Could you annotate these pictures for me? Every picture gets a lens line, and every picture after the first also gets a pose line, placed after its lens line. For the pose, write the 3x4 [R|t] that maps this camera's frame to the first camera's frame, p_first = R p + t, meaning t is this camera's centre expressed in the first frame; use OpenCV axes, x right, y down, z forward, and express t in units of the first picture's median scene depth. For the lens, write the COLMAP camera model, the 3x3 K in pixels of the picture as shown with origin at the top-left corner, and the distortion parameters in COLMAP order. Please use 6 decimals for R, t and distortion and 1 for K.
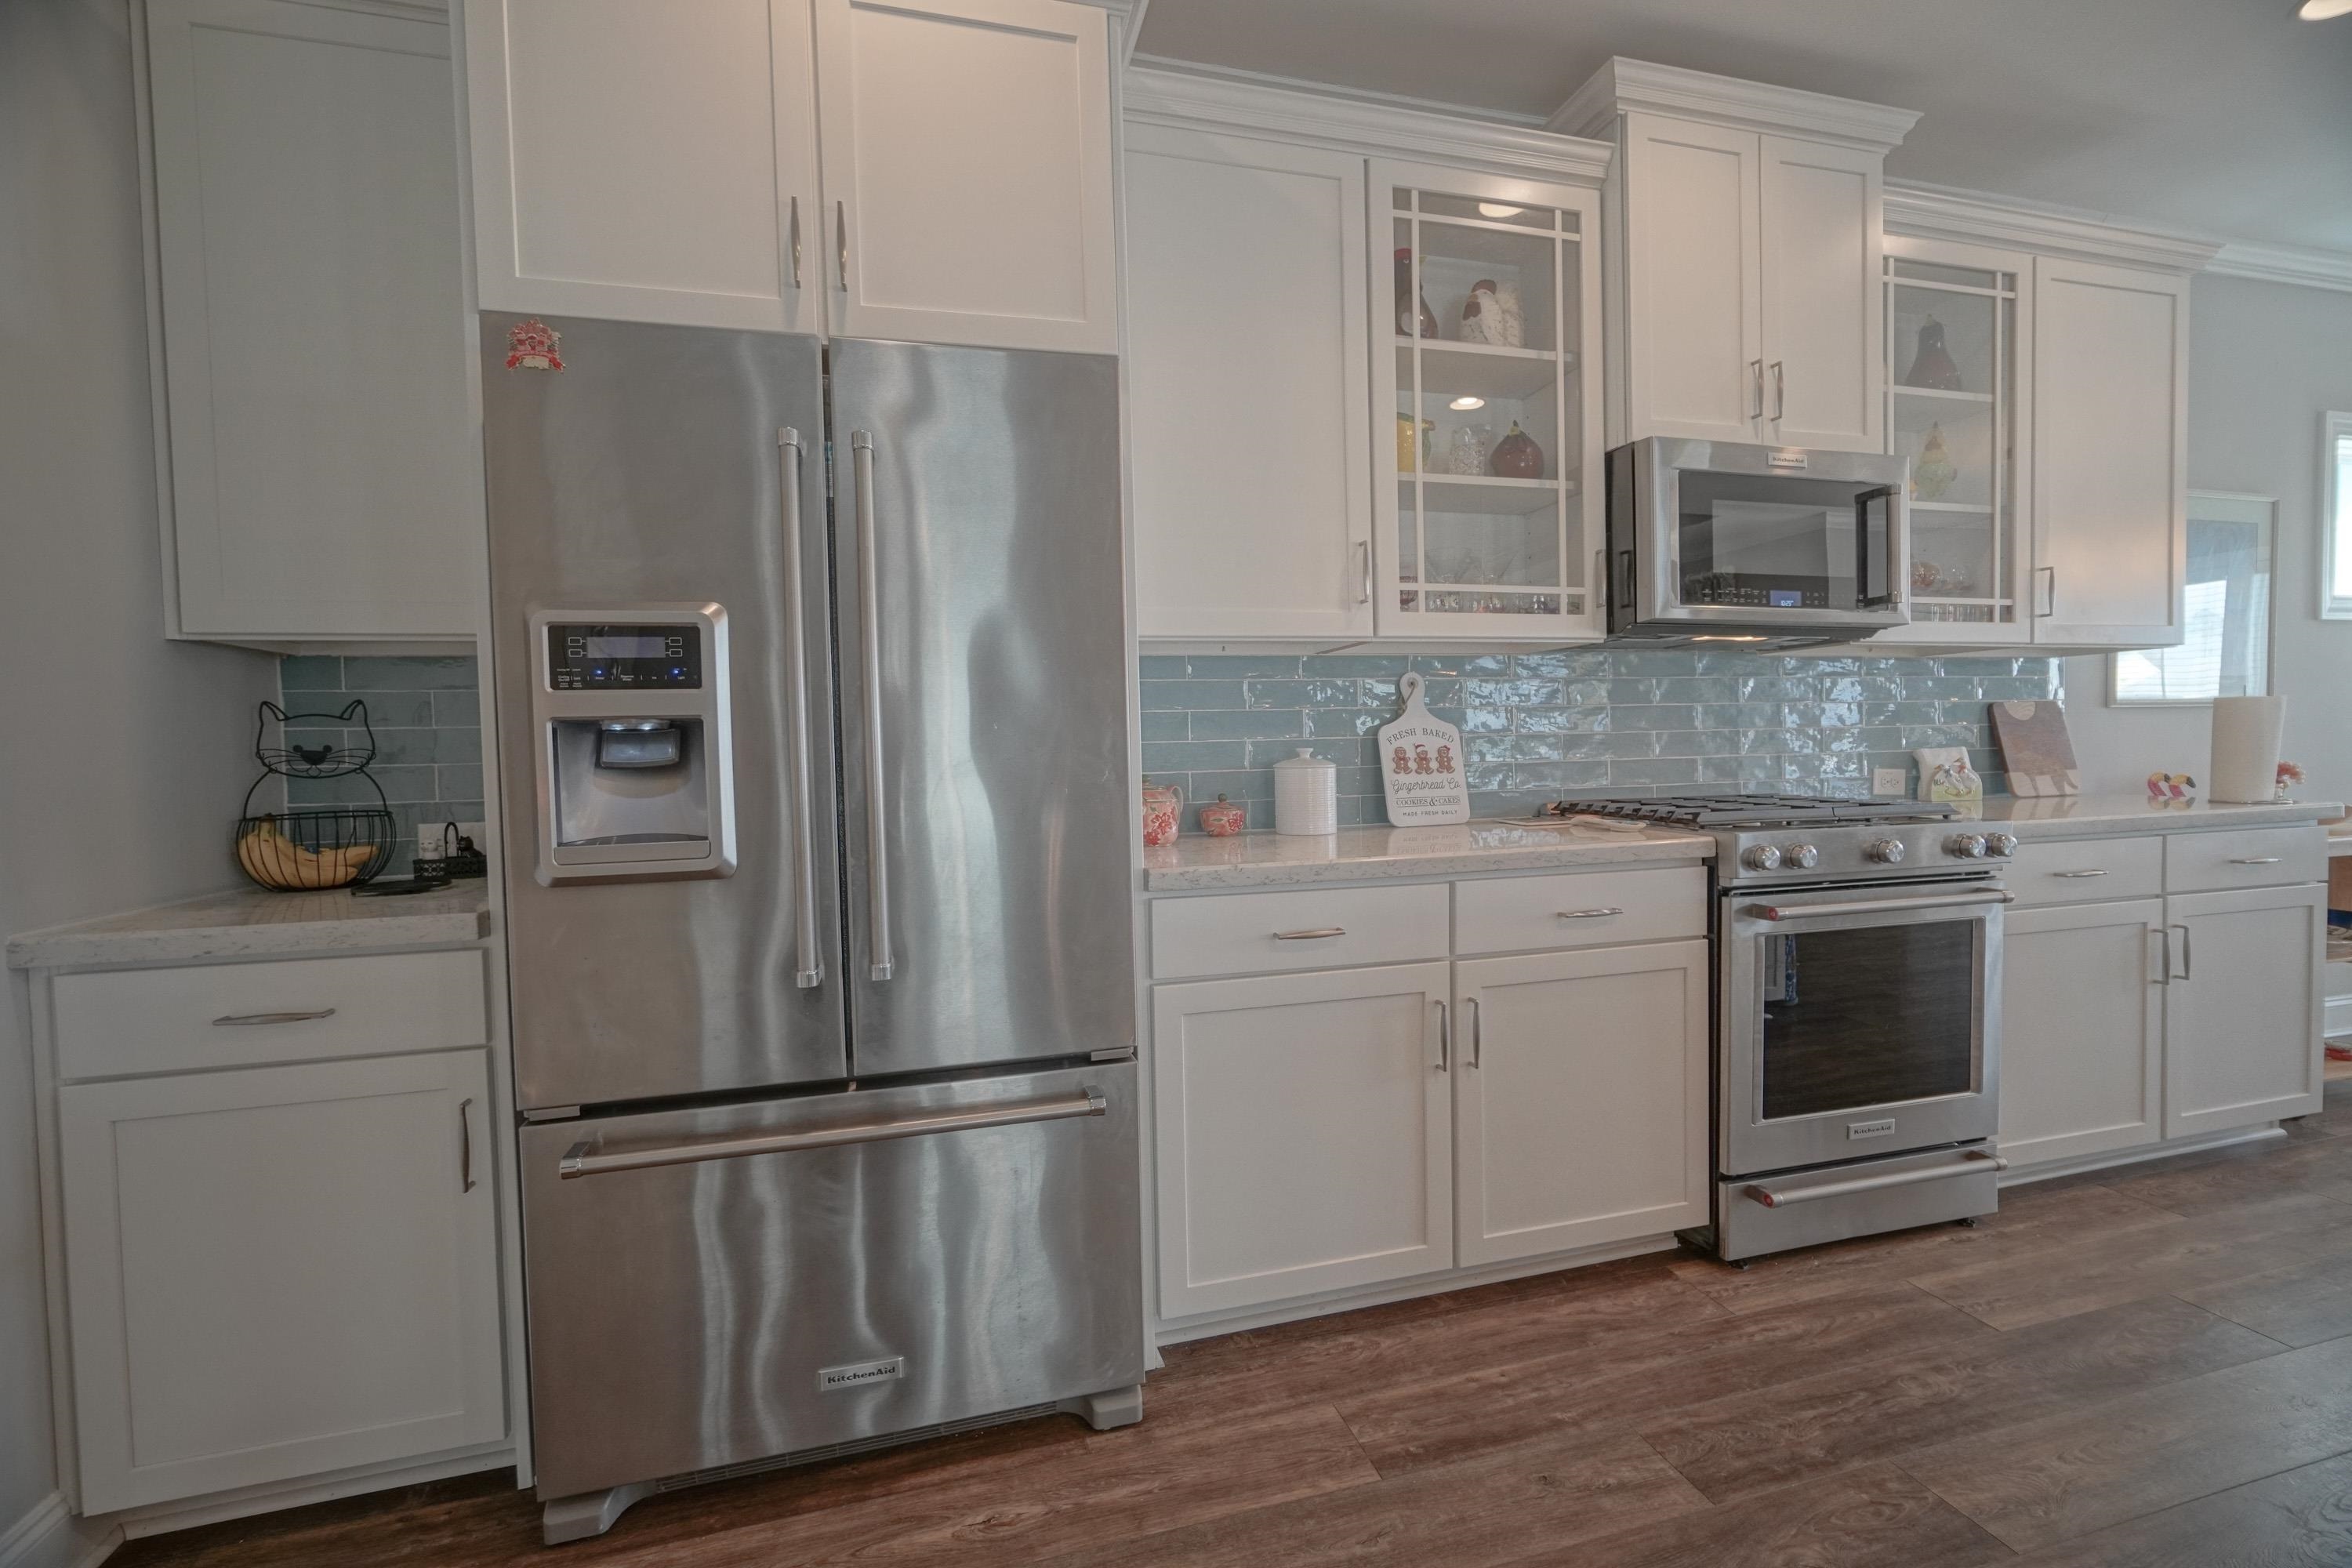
lens RADIAL K [[1011.5, 0, 1166.5], [0, 1011.5, 773.4], [0, 0, 1]] dist [-0.008241, 0.003566]
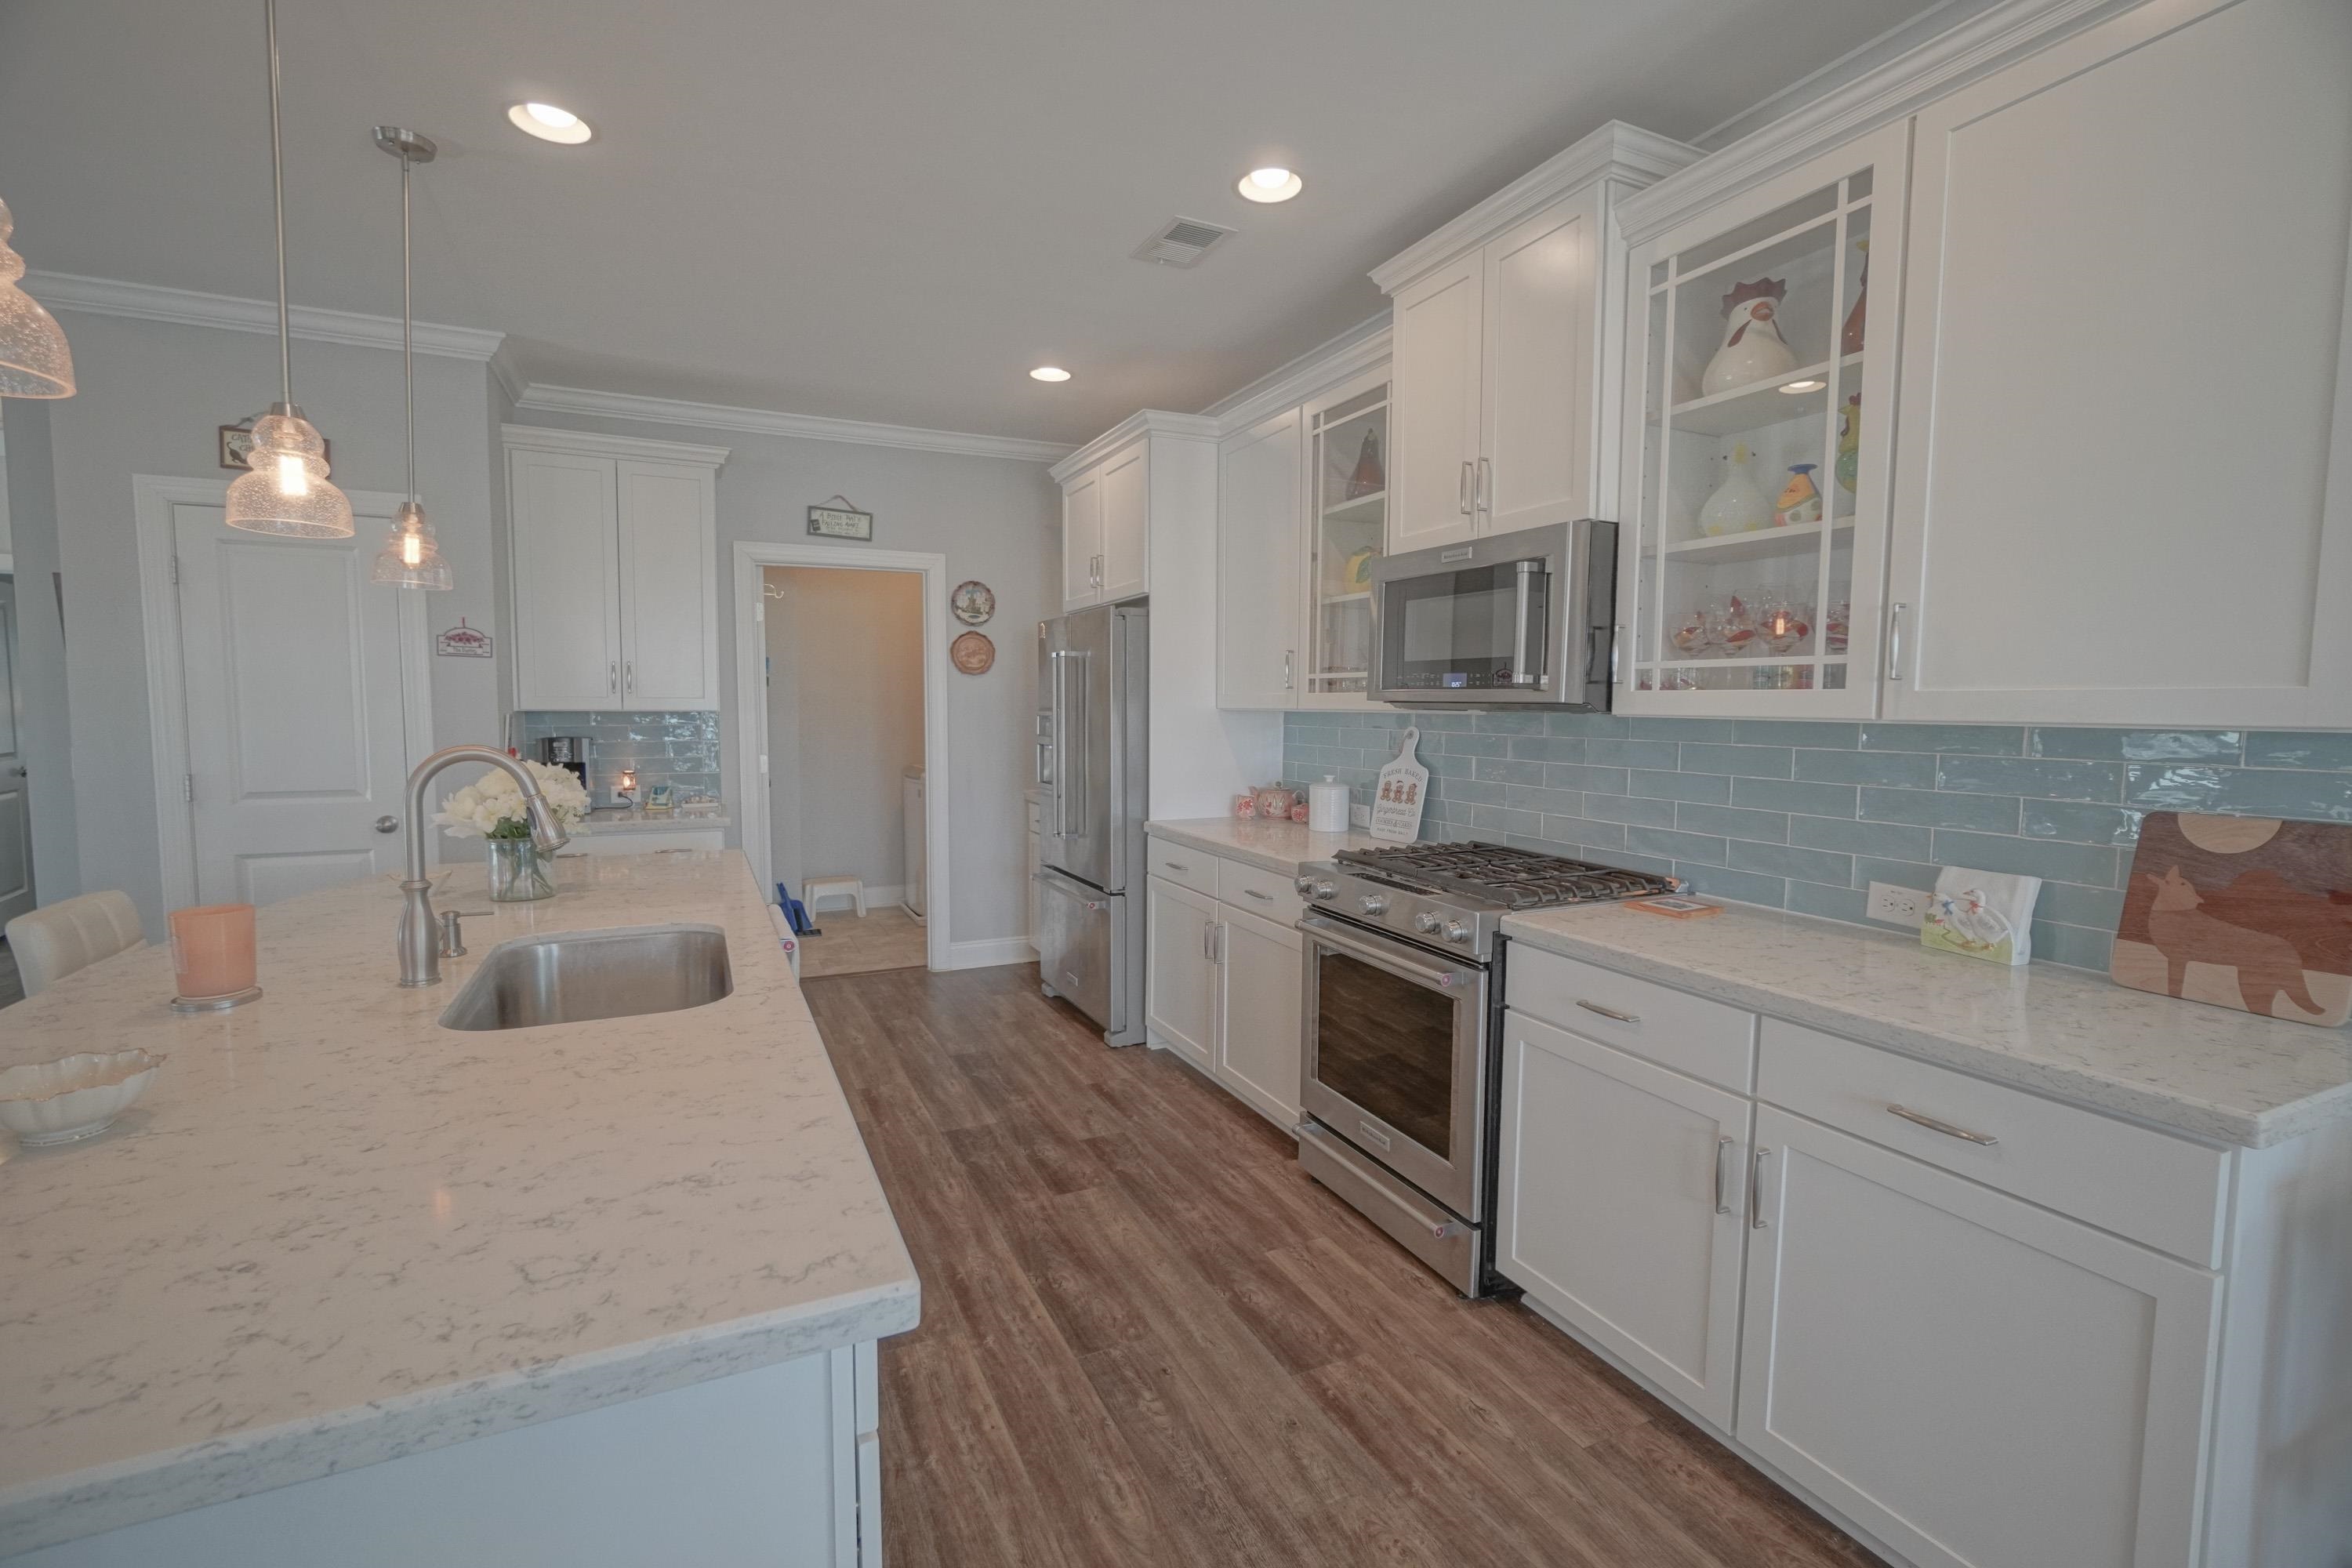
lens RADIAL K [[1011.5, 0, 1177.9], [0, 1011.5, 772.2], [0, 0, 1]] dist [-0.008241, 0.003566]
pose [[0.187020, 0.088778, -0.978336, 1.755729], [-0.042722, 0.995701, 0.082187, -0.160302], [0.981427, 0.026426, 0.190009, 0.523434]]
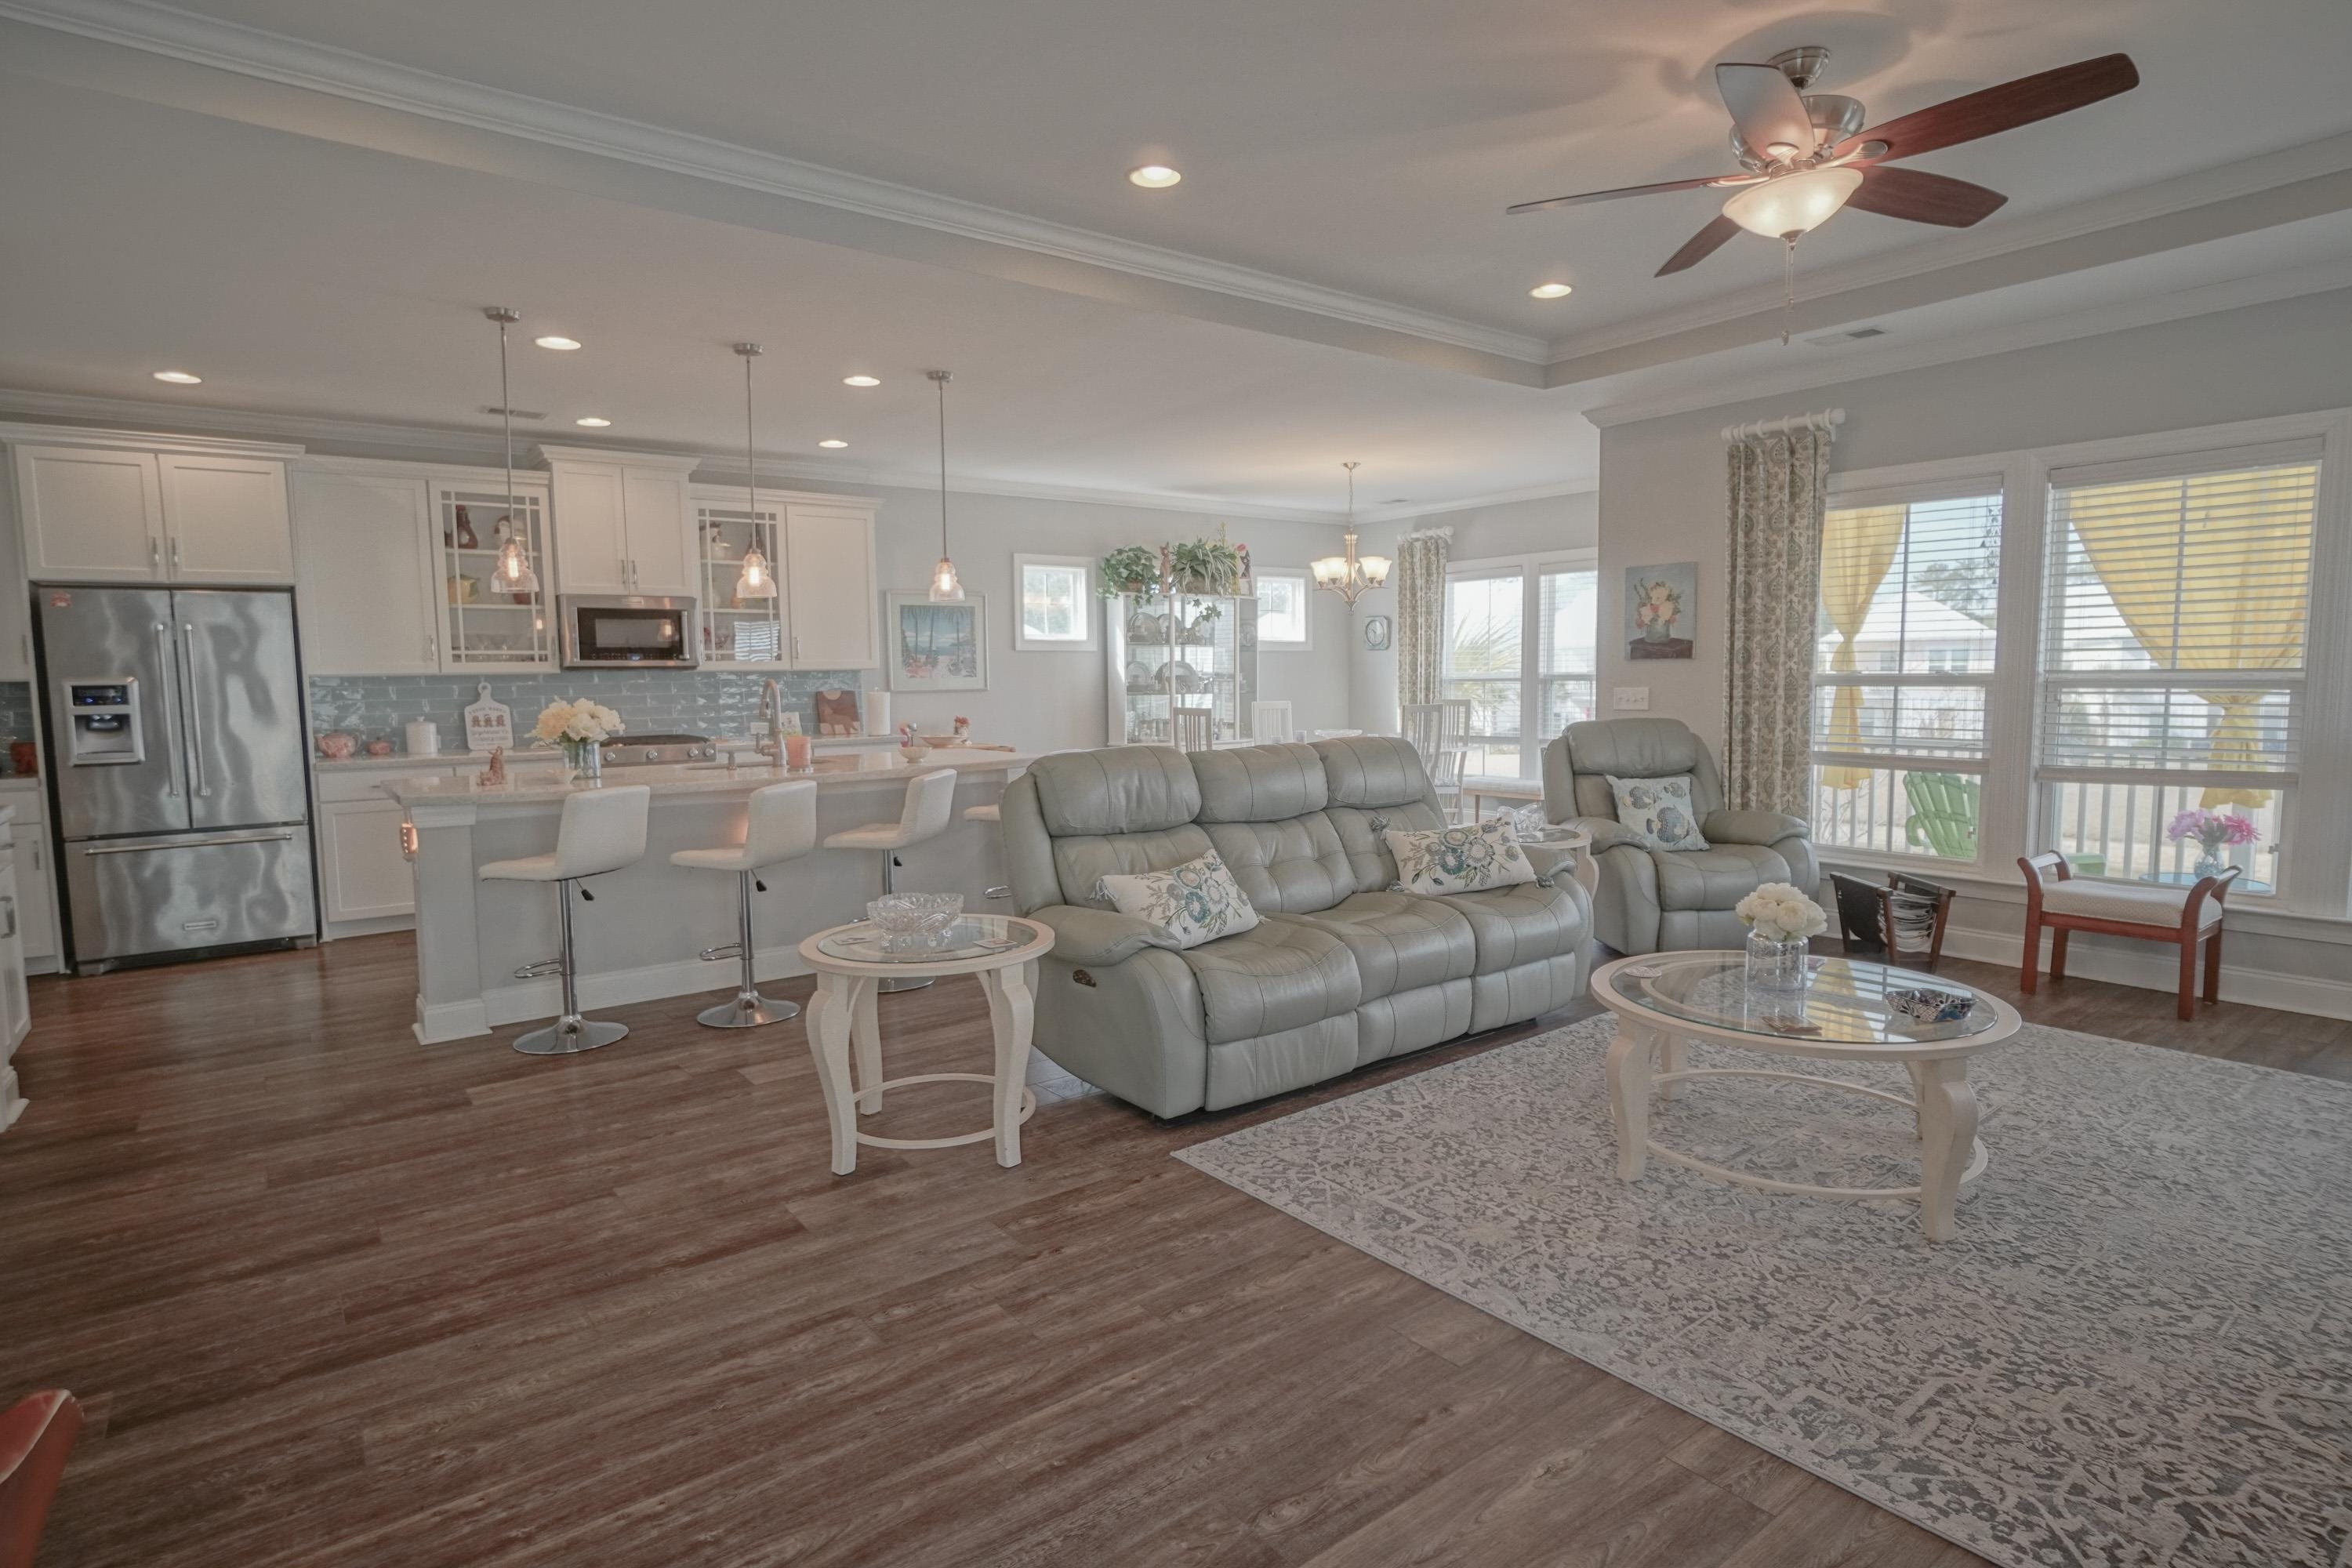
lens RADIAL K [[1233.3, 0, 1178.8], [0, 1233.3, 773.1], [0, 0, 1]] dist [-0.009291, 0.004605]
pose [[0.925066, -0.024496, 0.379015, 0.743091], [0.007661, 0.998918, 0.045863, -0.013837], [-0.379729, -0.039523, 0.924253, -2.524119]]
